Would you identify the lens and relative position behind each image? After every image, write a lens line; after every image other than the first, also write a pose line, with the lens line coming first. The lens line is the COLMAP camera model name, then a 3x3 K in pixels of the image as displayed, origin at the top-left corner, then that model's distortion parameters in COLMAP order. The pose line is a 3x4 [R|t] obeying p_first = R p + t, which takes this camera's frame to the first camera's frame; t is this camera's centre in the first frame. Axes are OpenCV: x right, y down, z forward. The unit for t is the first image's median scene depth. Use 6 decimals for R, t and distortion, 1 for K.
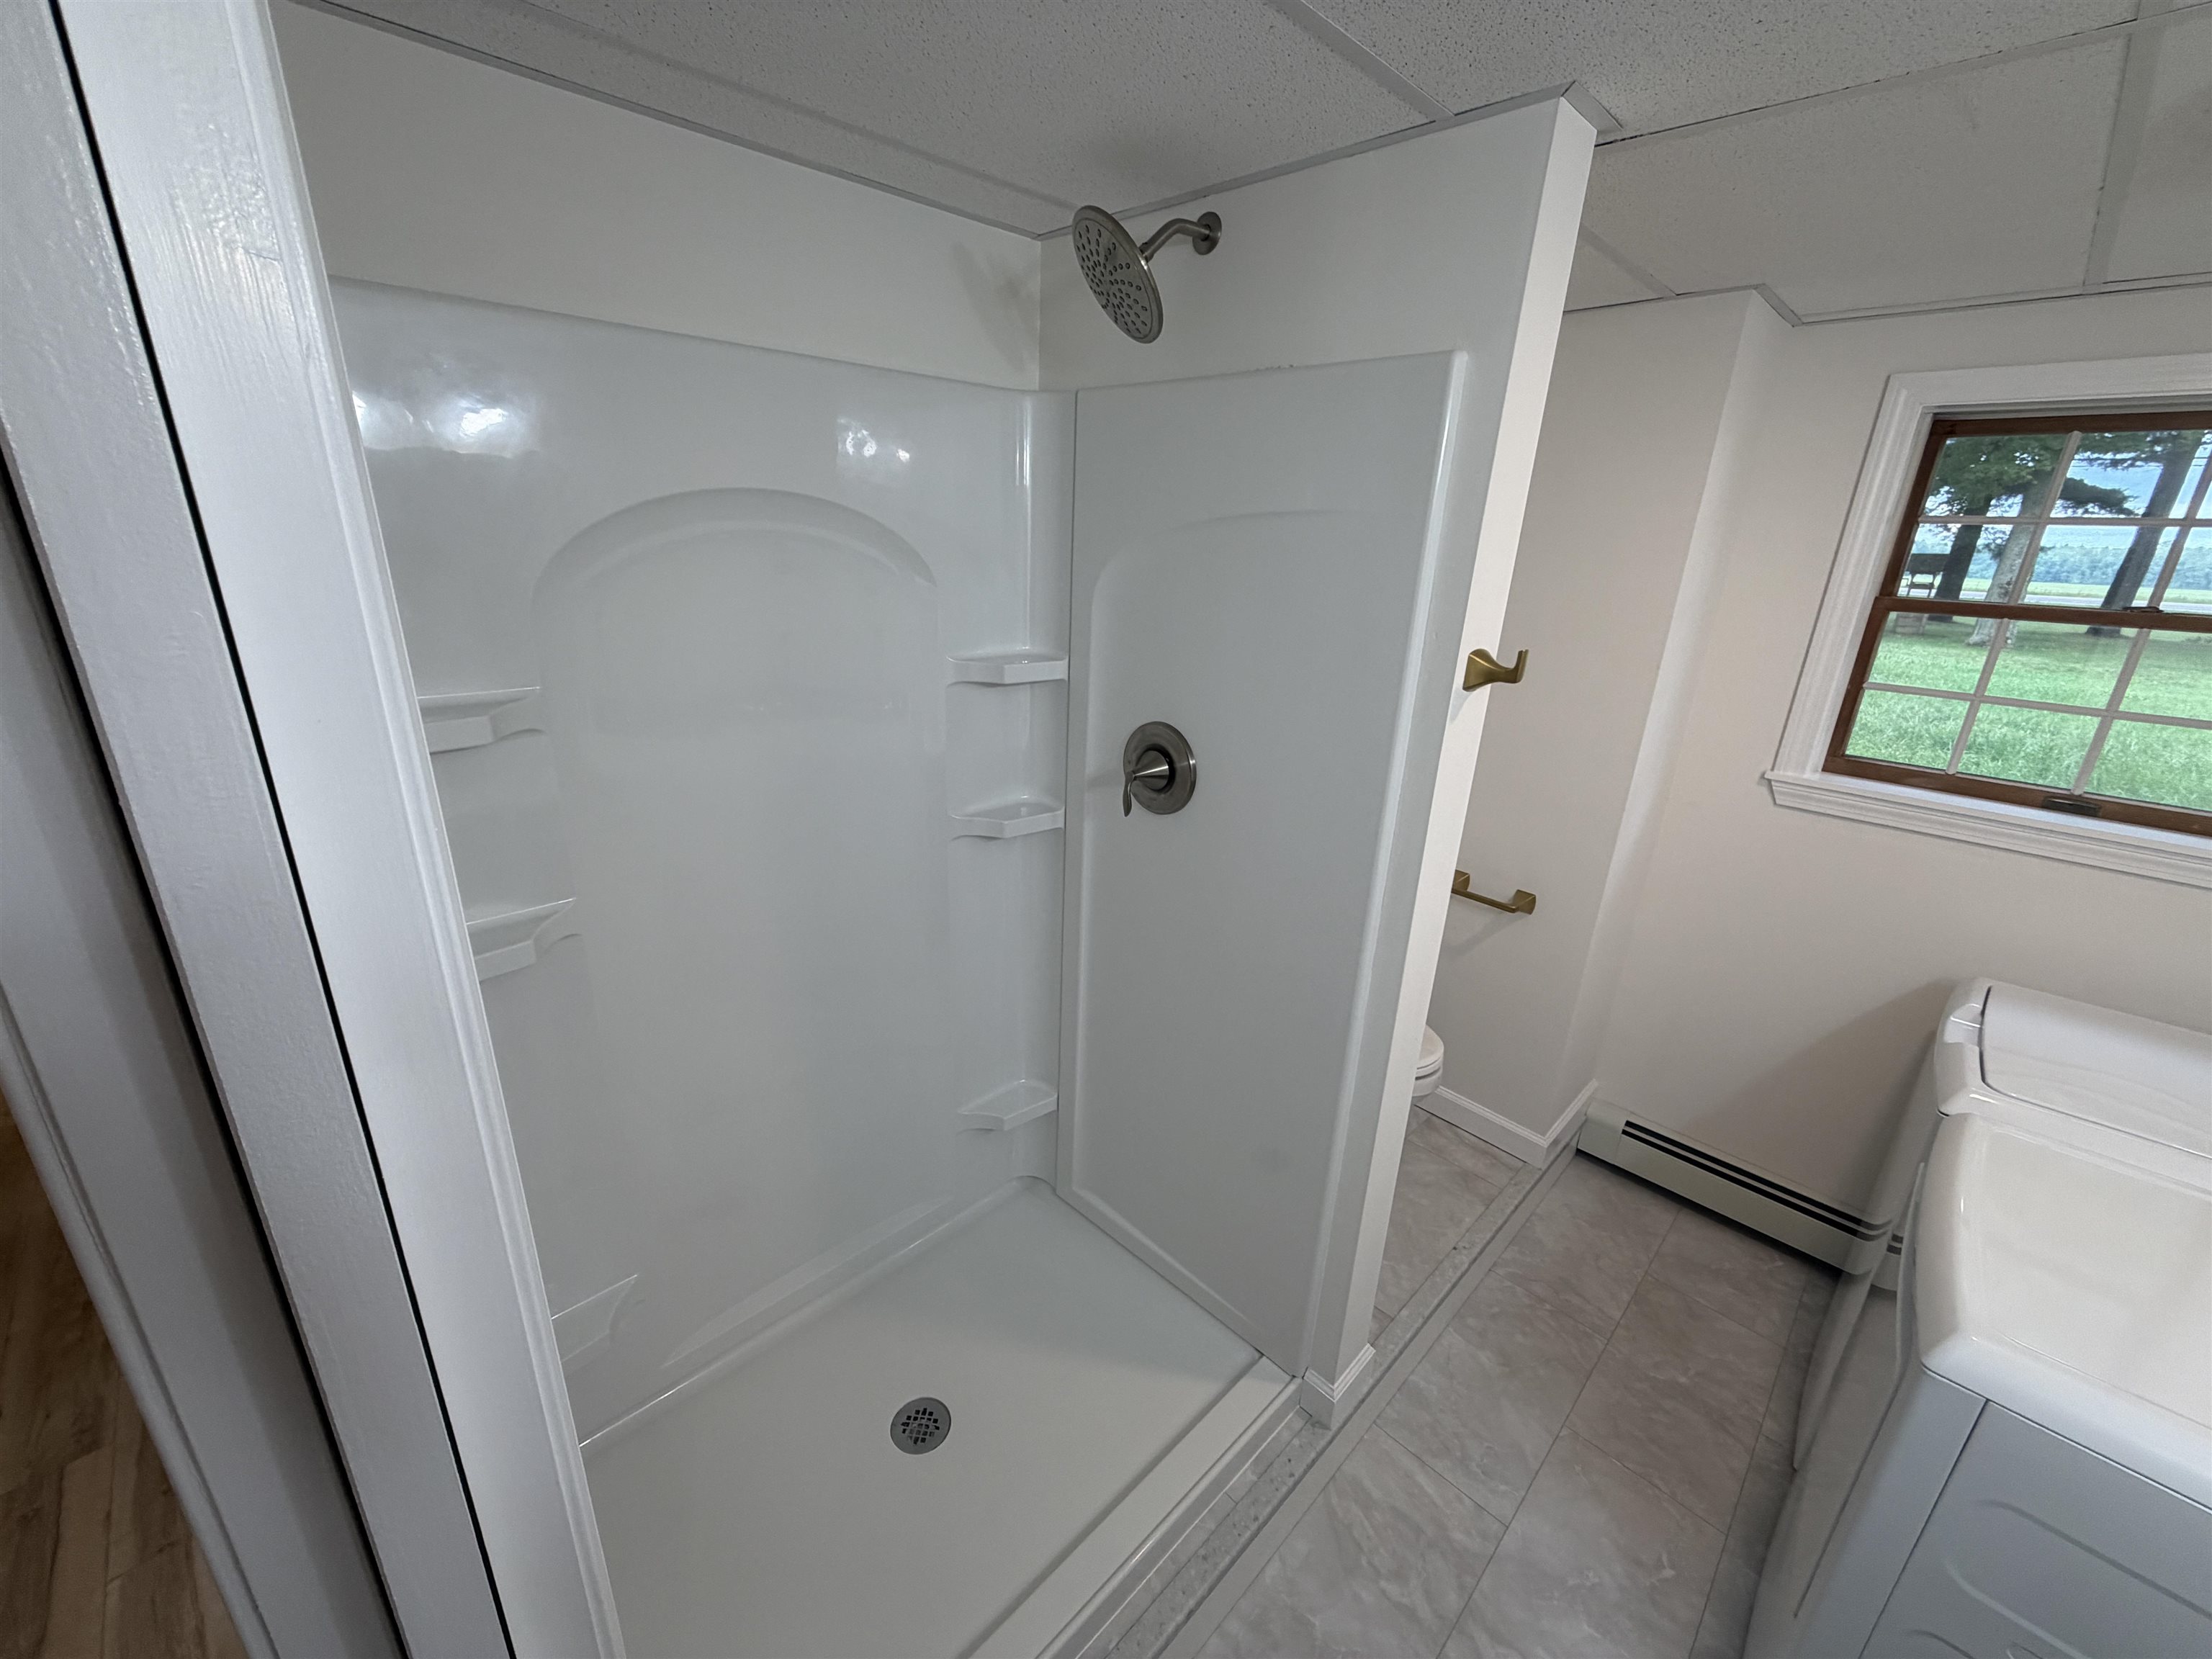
lens RADIAL K [[887.4, 0, 1106.0], [0, 887.4, 829.5], [0, 0, 1]] dist [0.000556, -0.000005]
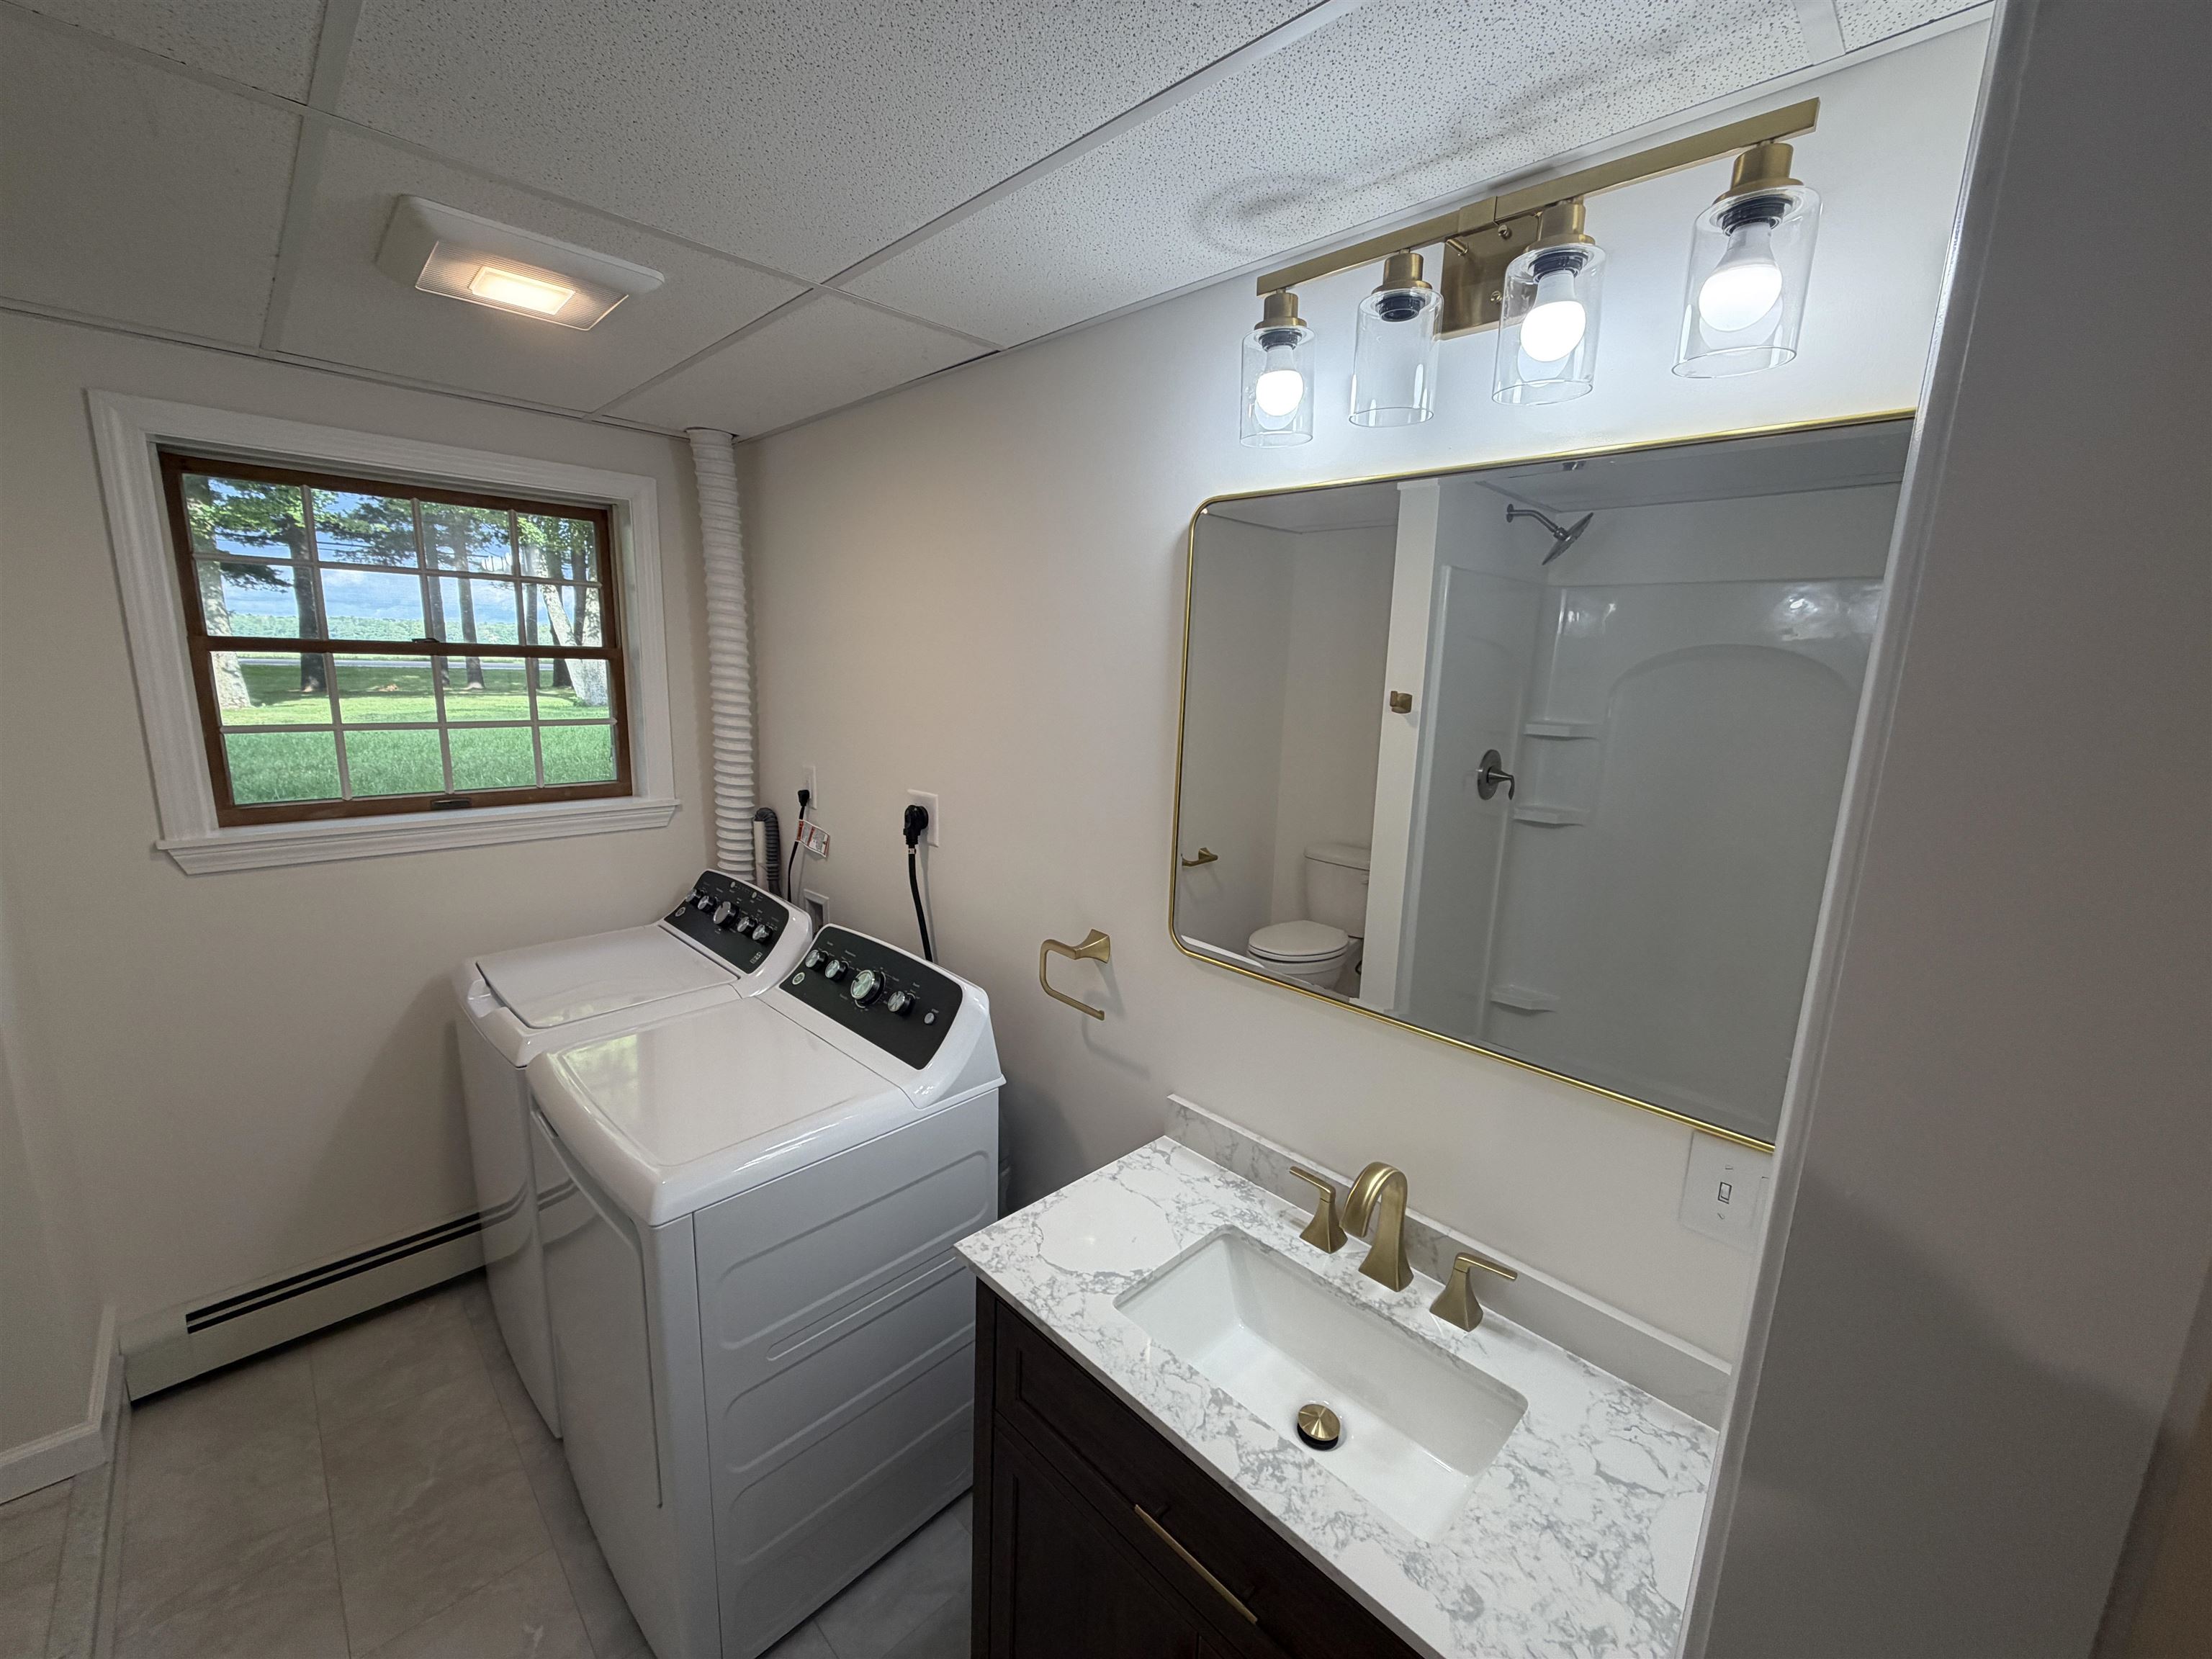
lens RADIAL K [[878.0, 0, 1106.0], [0, 878.0, 829.5], [0, 0, 1]] dist [0.000432, -0.000027]
pose [[0.001146, -0.225796, 0.974174, -0.063767], [0.293563, 0.931328, 0.215520, 0.008195], [-0.955939, 0.285735, 0.067353, 0.080891]]
